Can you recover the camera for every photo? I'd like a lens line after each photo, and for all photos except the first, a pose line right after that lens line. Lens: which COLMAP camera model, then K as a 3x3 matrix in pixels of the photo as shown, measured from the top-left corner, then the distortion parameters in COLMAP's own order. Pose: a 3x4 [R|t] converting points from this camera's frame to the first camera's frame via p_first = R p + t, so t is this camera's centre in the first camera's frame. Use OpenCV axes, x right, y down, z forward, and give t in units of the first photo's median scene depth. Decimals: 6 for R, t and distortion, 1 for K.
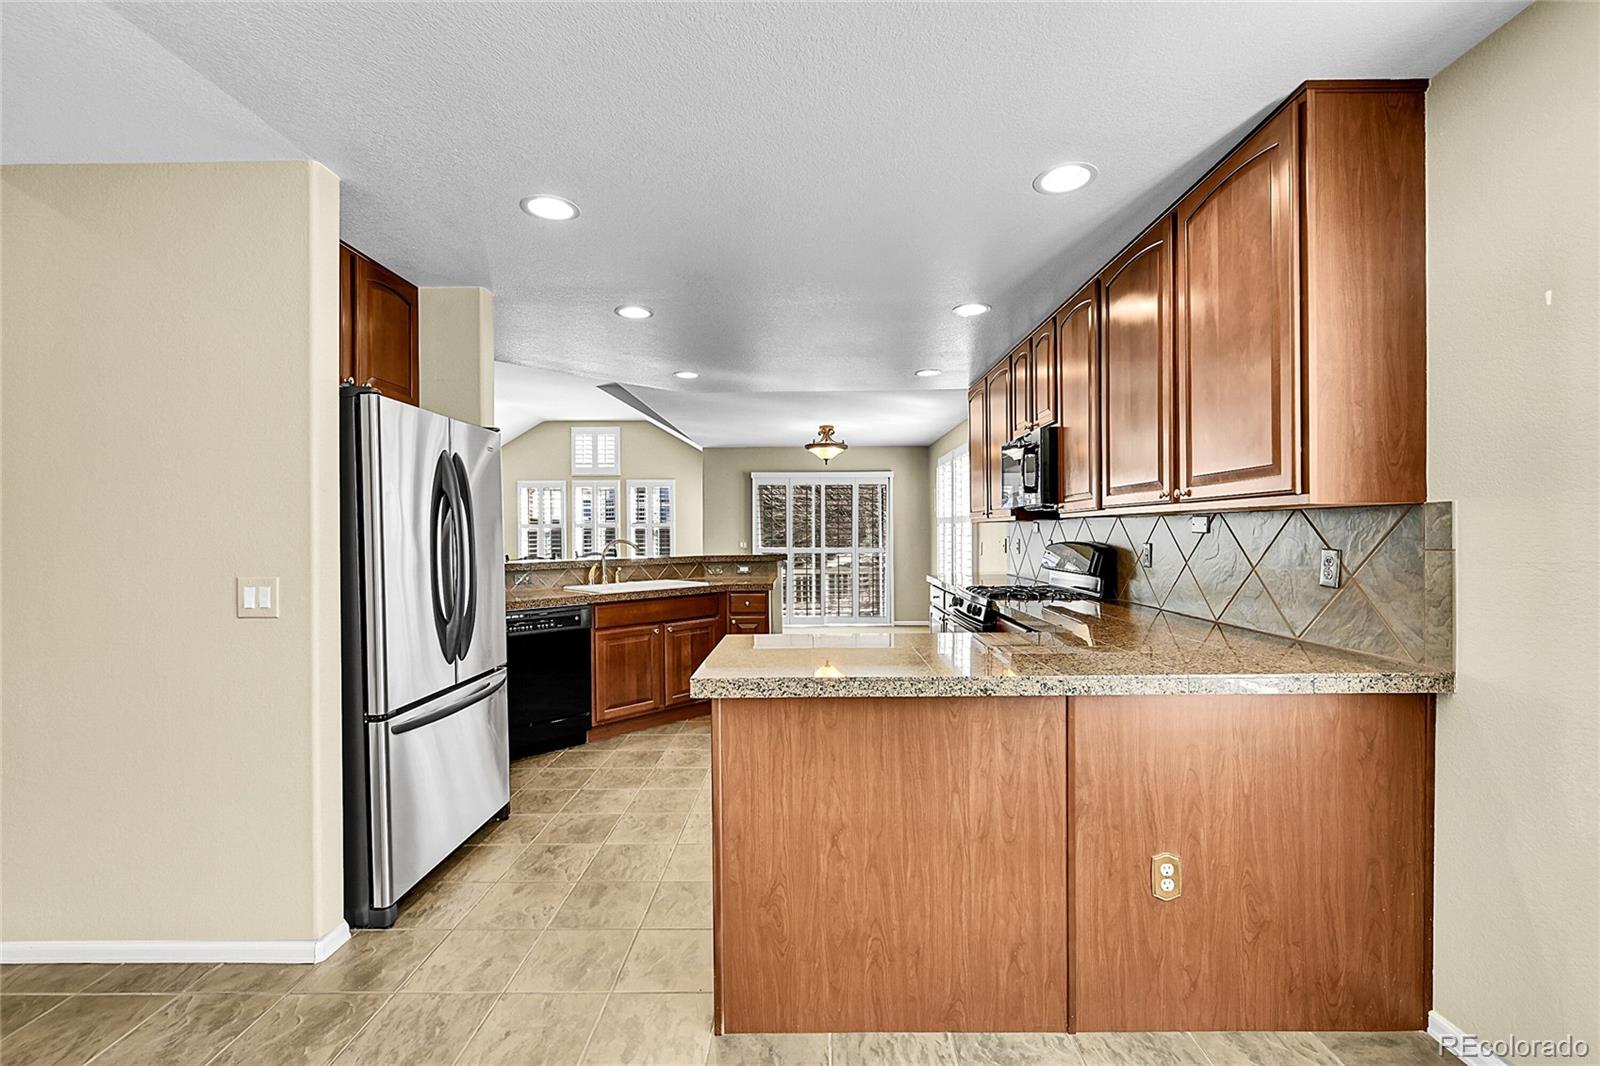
lens RADIAL K [[682.2, 0, 806.0], [0, 682.2, 535.4], [0, 0, 1]] dist [-0.001948, -0.000136]
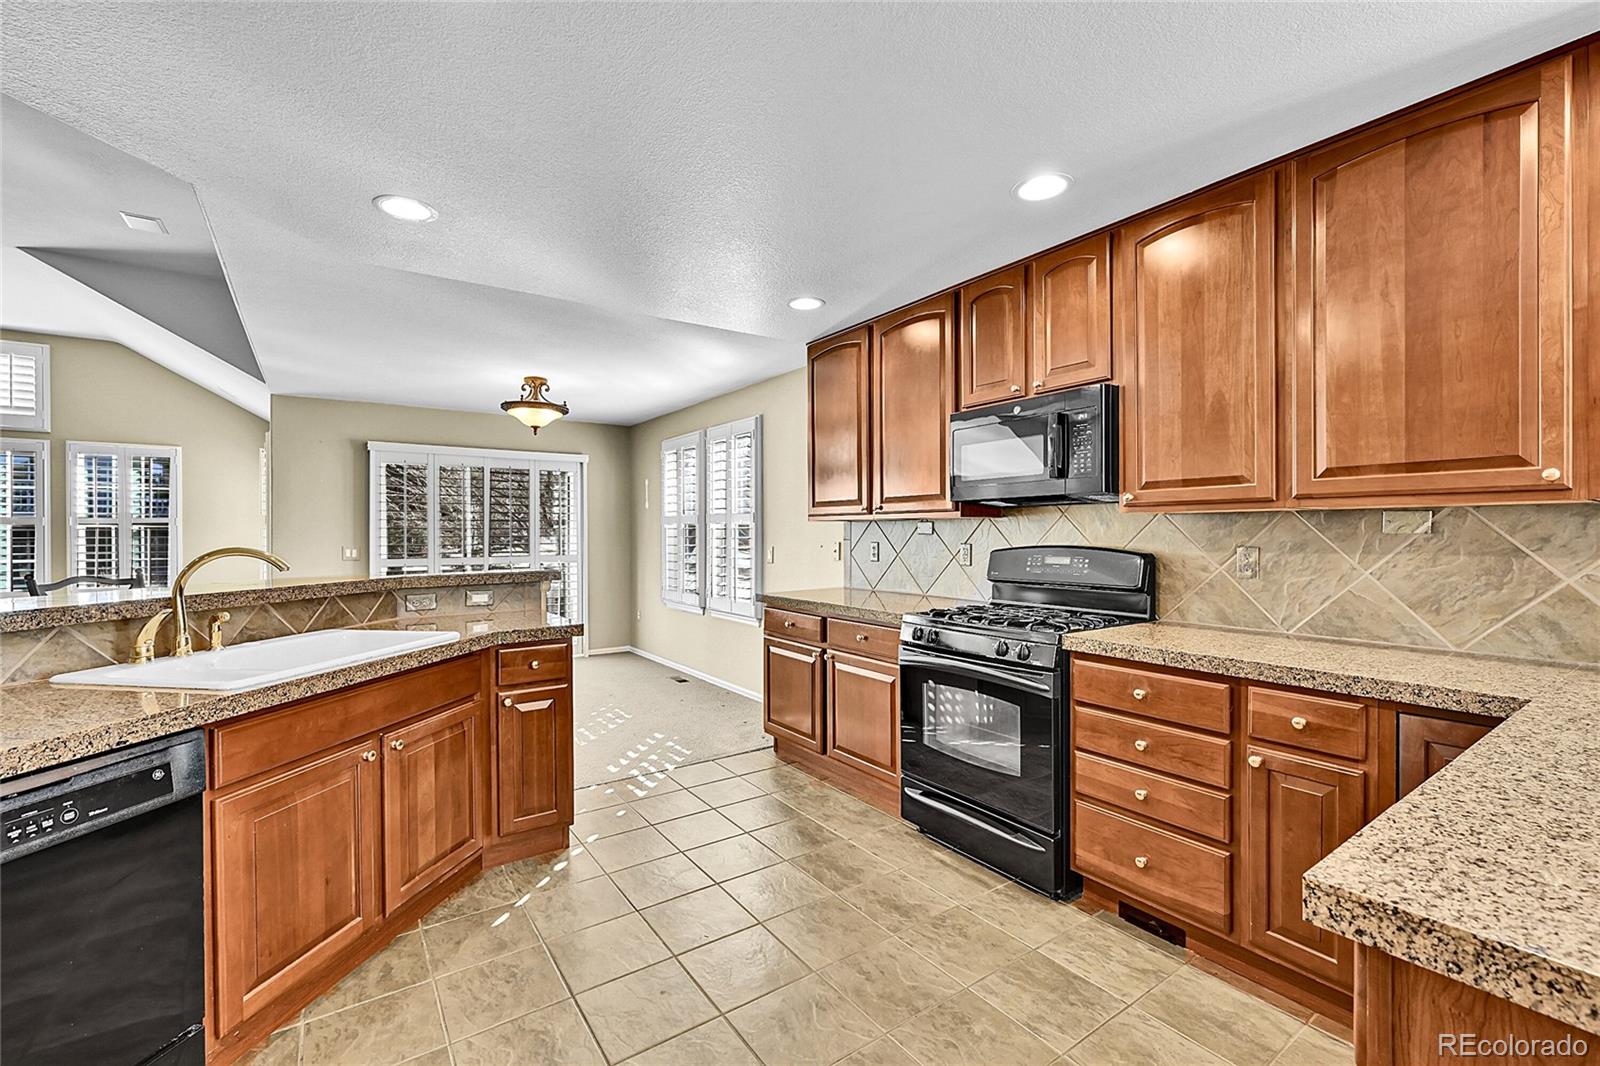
lens RADIAL K [[682.2, 0, 805.4], [0, 682.2, 539.2], [0, 0, 1]] dist [-0.001948, -0.000136]
pose [[0.811775, -0.001832, 0.583968, -0.493339], [0.001396, 0.999998, 0.001195, 0.001936], [-0.583969, -0.000155, 0.811776, 0.955726]]
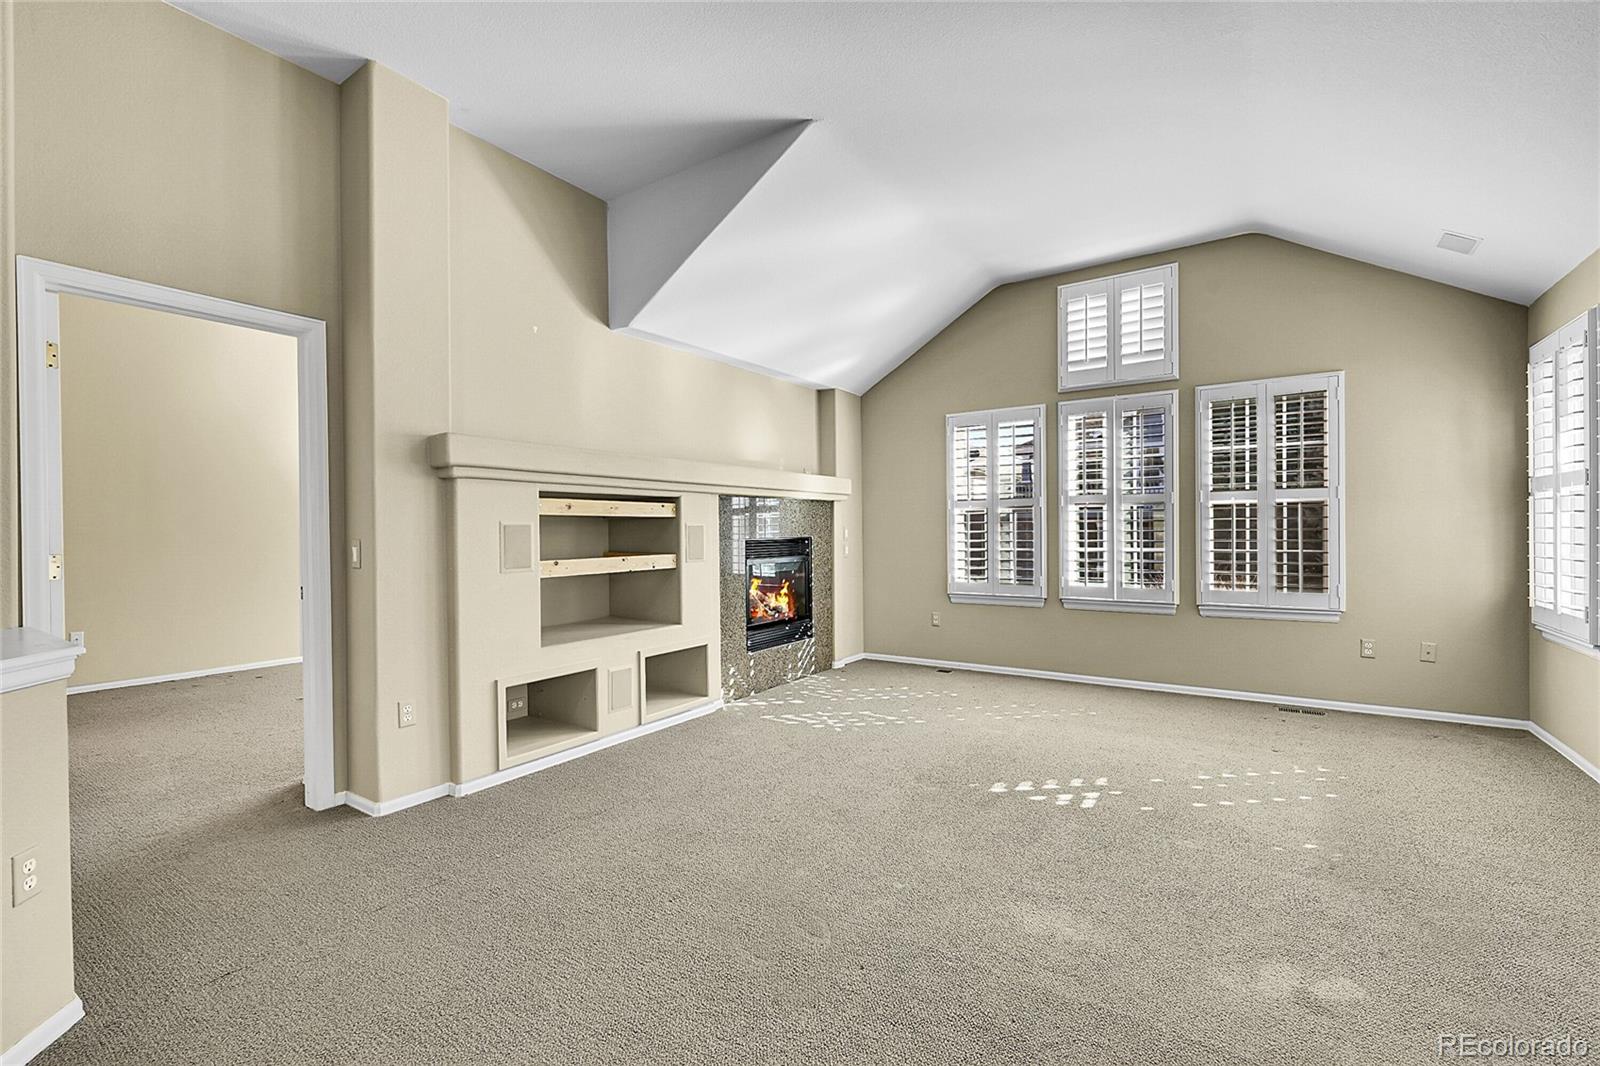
lens RADIAL K [[682.2, 0, 805.2], [0, 682.2, 532.2], [0, 0, 1]] dist [-0.001948, -0.000136]
pose [[0.836718, -0.000944, -0.547634, -1.218040], [0.000502, 0.999999, -0.000957, 0.038178], [0.547634, 0.000526, 0.836718, 2.707127]]
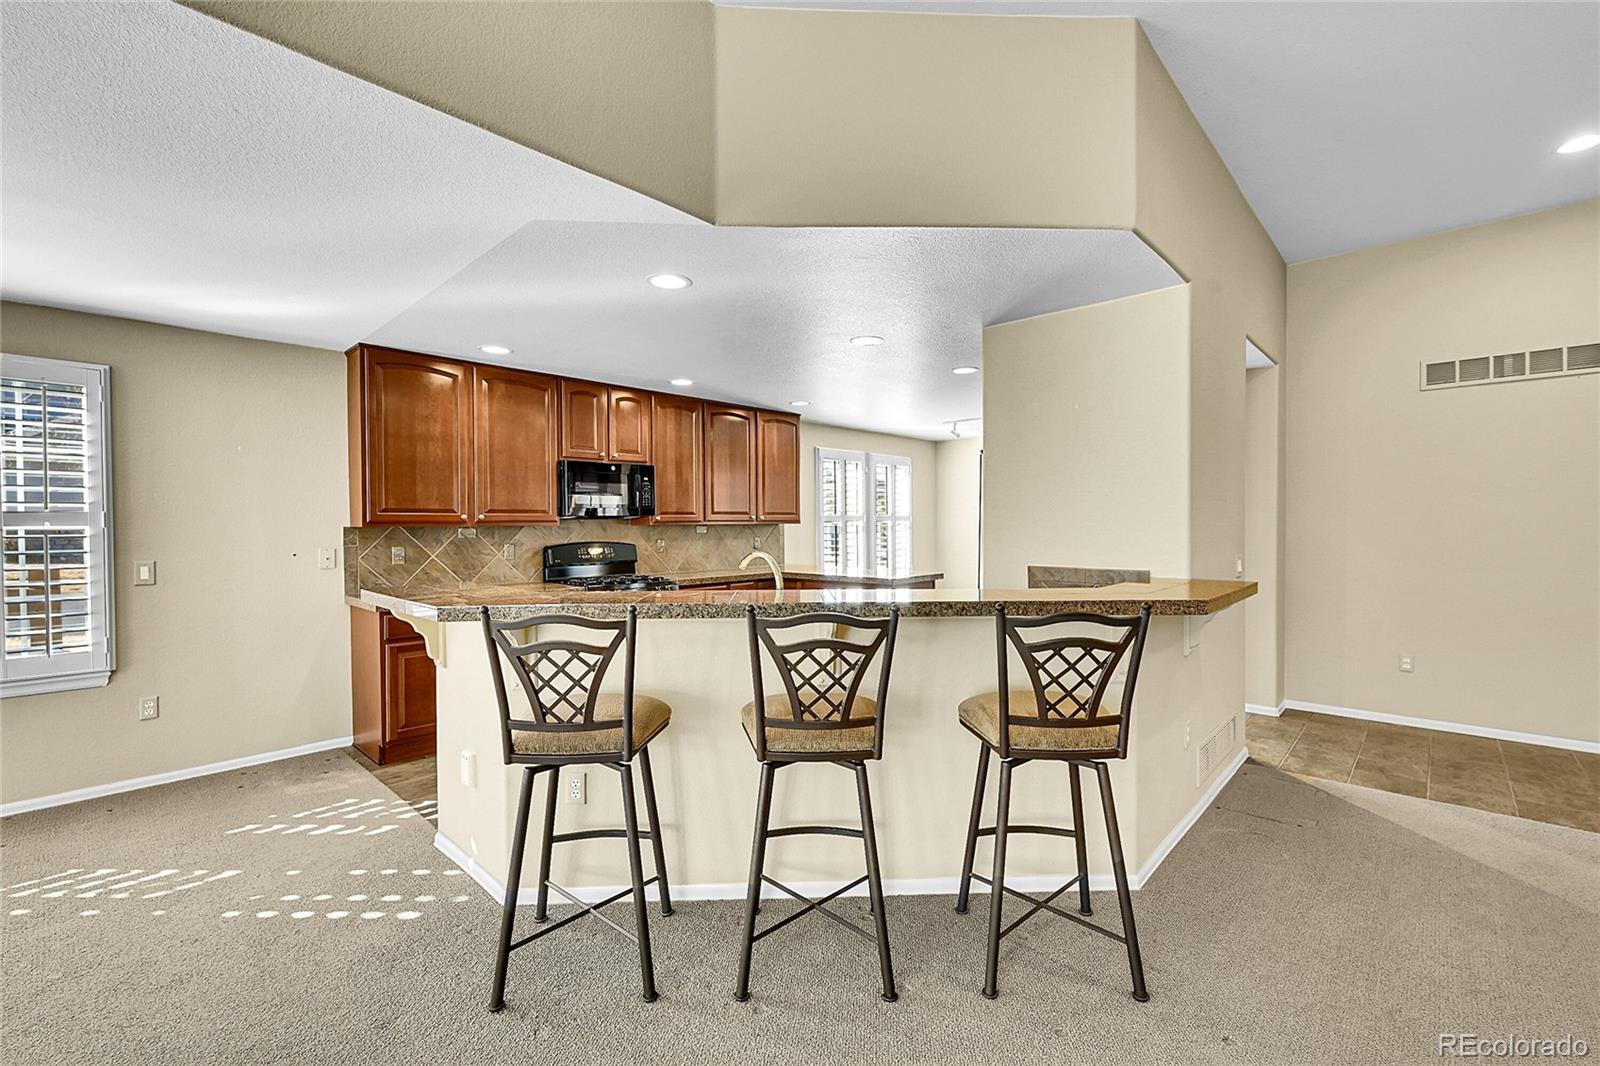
lens RADIAL K [[682.2, 0, 804.8], [0, 682.2, 532.7], [0, 0, 1]] dist [-0.001948, -0.000136]
pose [[-0.740305, 0.002666, 0.672266, -1.457314], [0.015992, 0.999779, 0.013646, -0.036187], [-0.672081, 0.020852, -0.740184, 2.990477]]
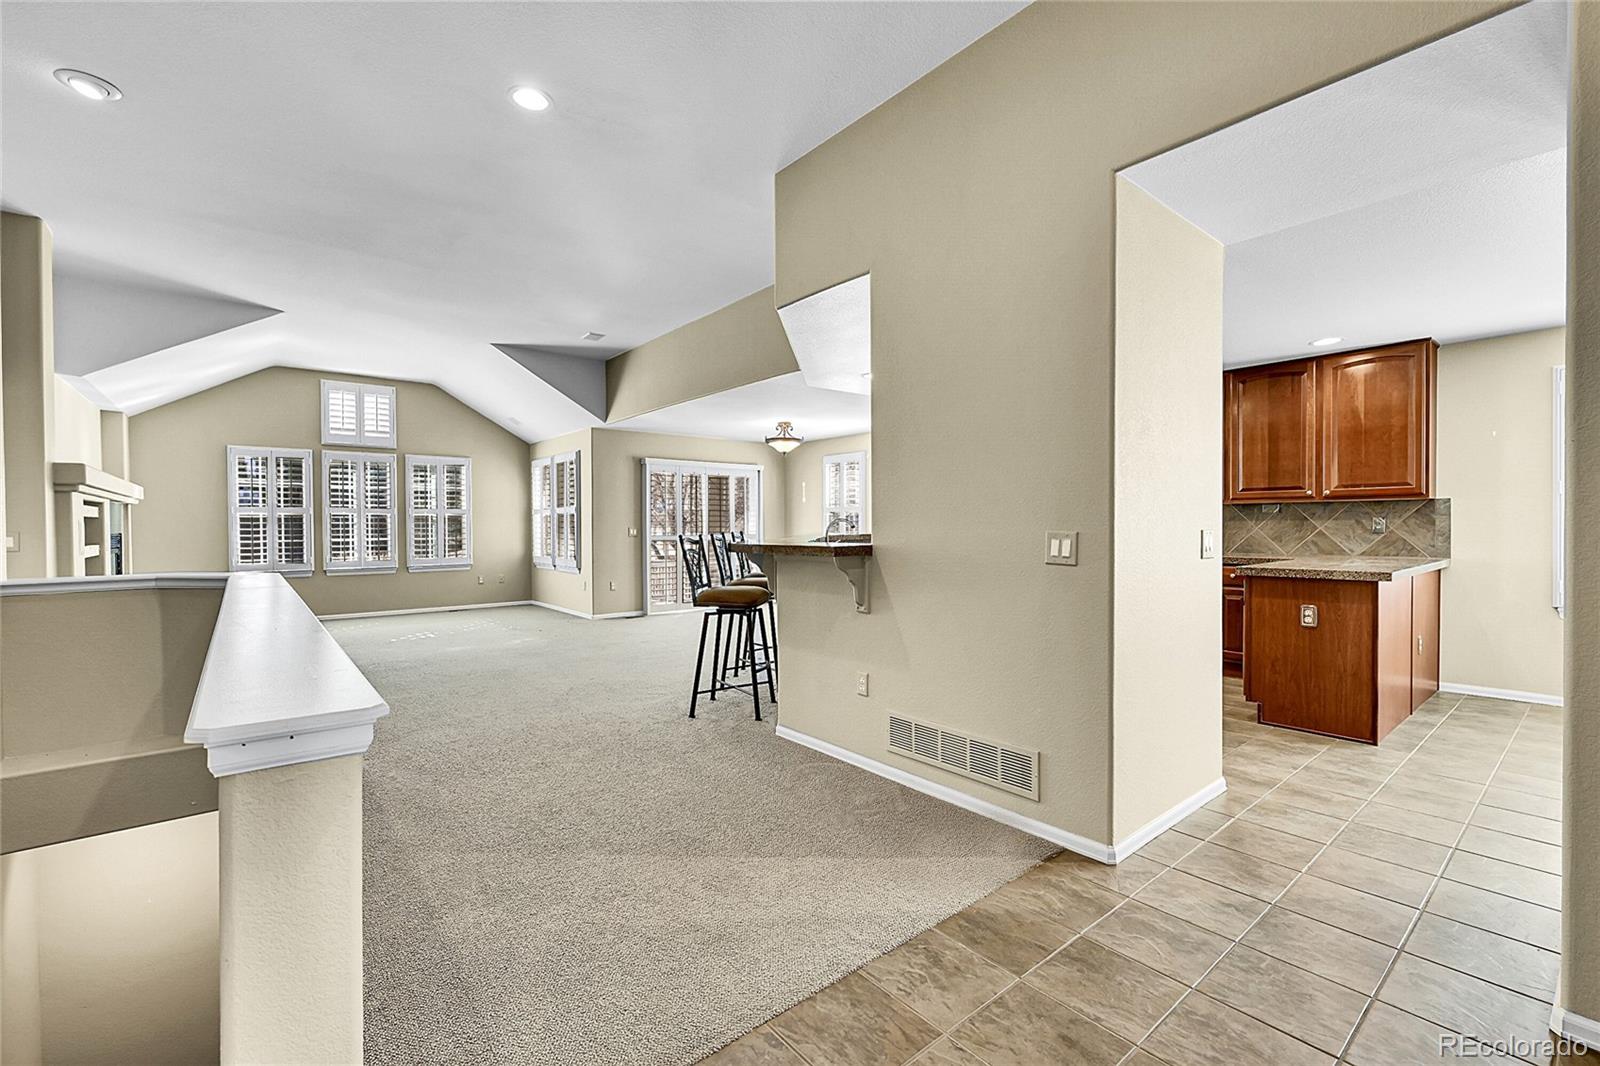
lens RADIAL K [[682.2, 0, 802.5], [0, 682.2, 537.6], [0, 0, 1]] dist [-0.001948, -0.000136]
pose [[0.765436, -0.010059, 0.643434, -2.194490], [0.004539, 0.999937, 0.010232, 0.054539], [-0.643497, -0.004911, 0.765433, 0.425247]]
